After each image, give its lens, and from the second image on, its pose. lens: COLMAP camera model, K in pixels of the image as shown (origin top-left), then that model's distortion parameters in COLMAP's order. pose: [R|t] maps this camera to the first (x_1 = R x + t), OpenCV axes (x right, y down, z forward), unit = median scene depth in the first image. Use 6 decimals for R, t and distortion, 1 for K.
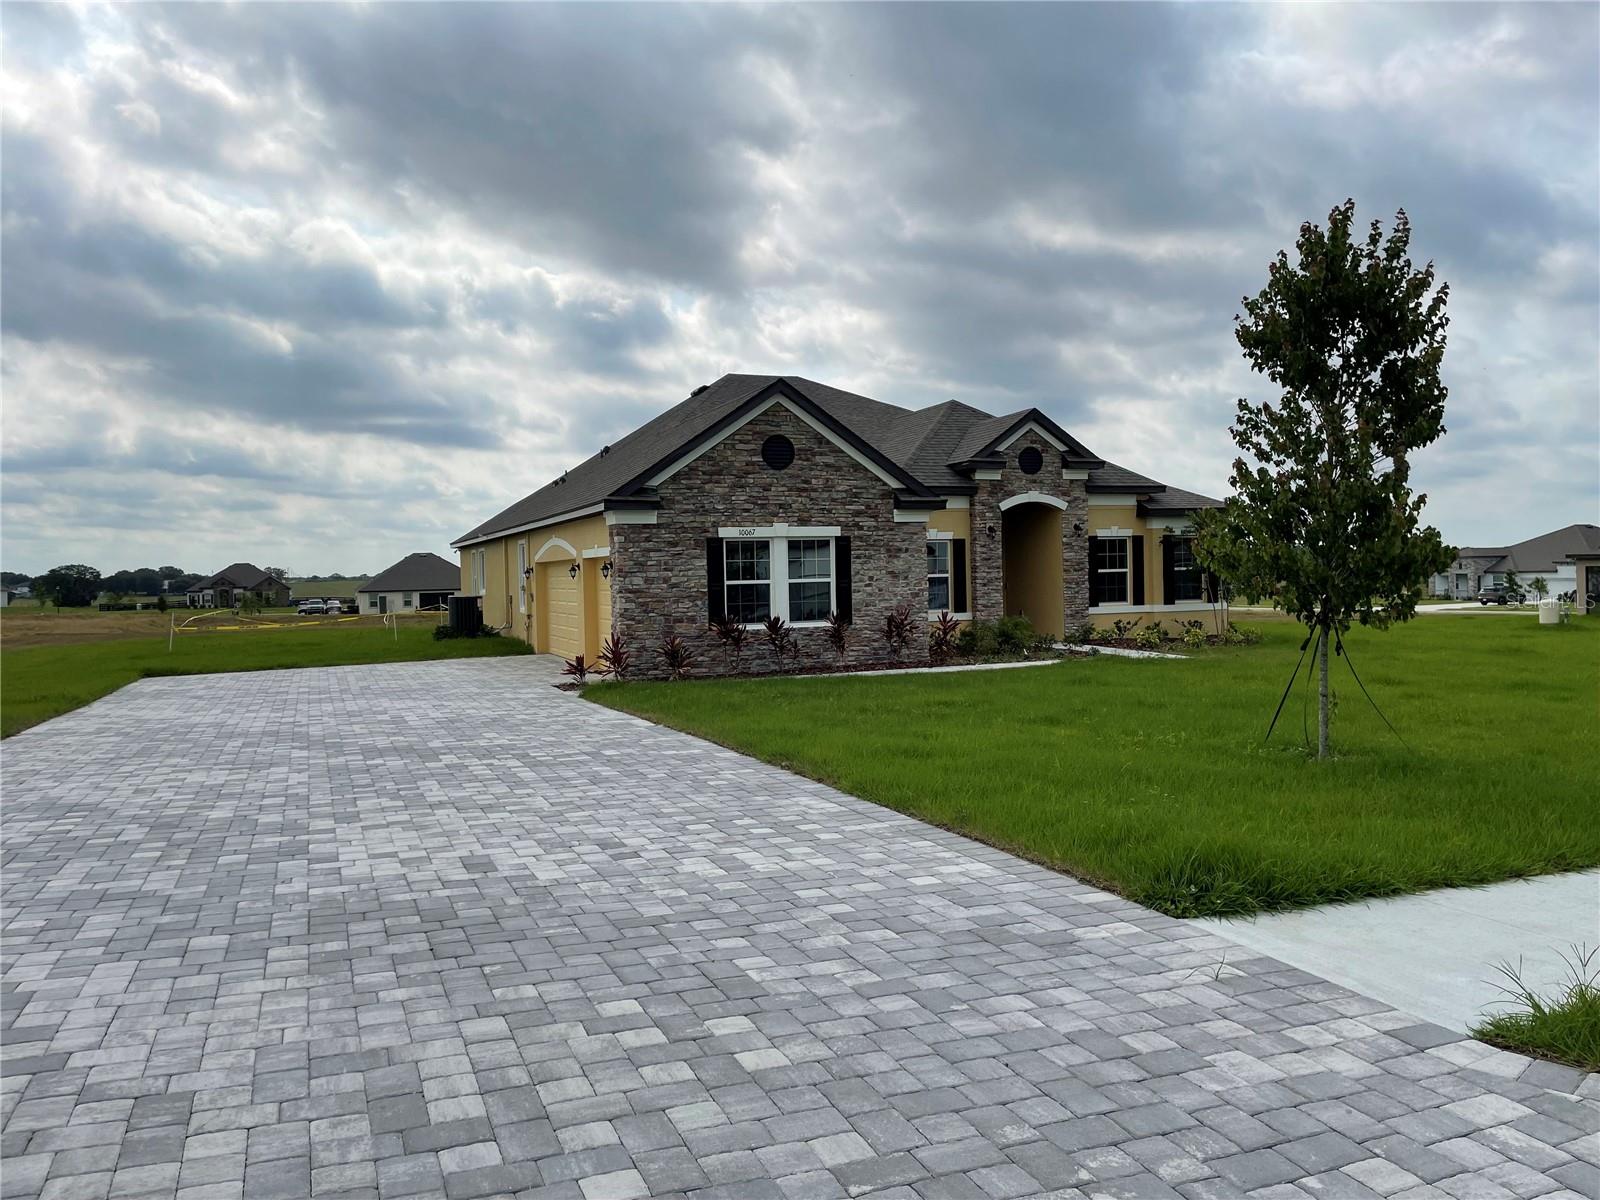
lens RADIAL K [[1204.0, 0, 780.5], [0, 1204.0, 579.2], [0, 0, 1]] dist [0.078547, -0.111705]
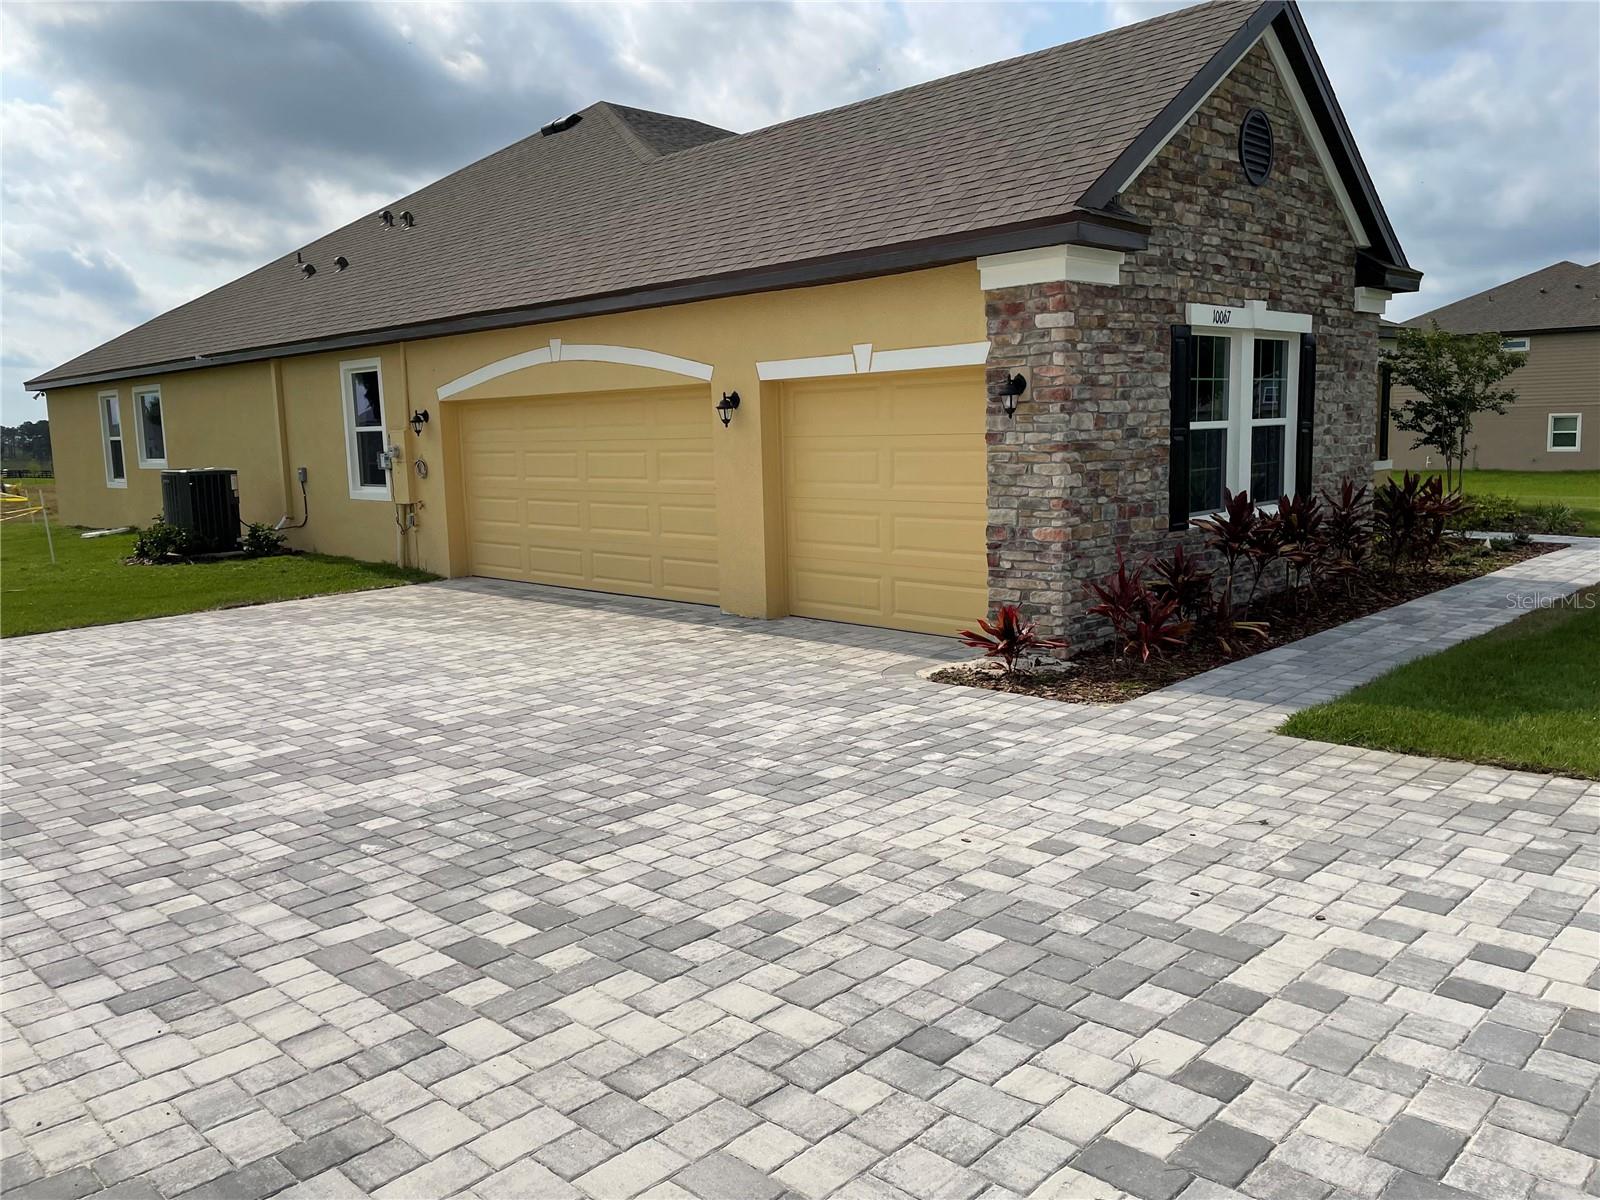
lens RADIAL K [[1204.0, 0, 800.2], [0, 1204.0, 597.5], [0, 0, 1]] dist [0.078547, -0.111705]
pose [[0.910814, -0.063142, 0.407960, -0.303401], [0.011983, 0.991861, 0.126761, 0.005882], [-0.412644, -0.110567, 0.904157, 0.504774]]
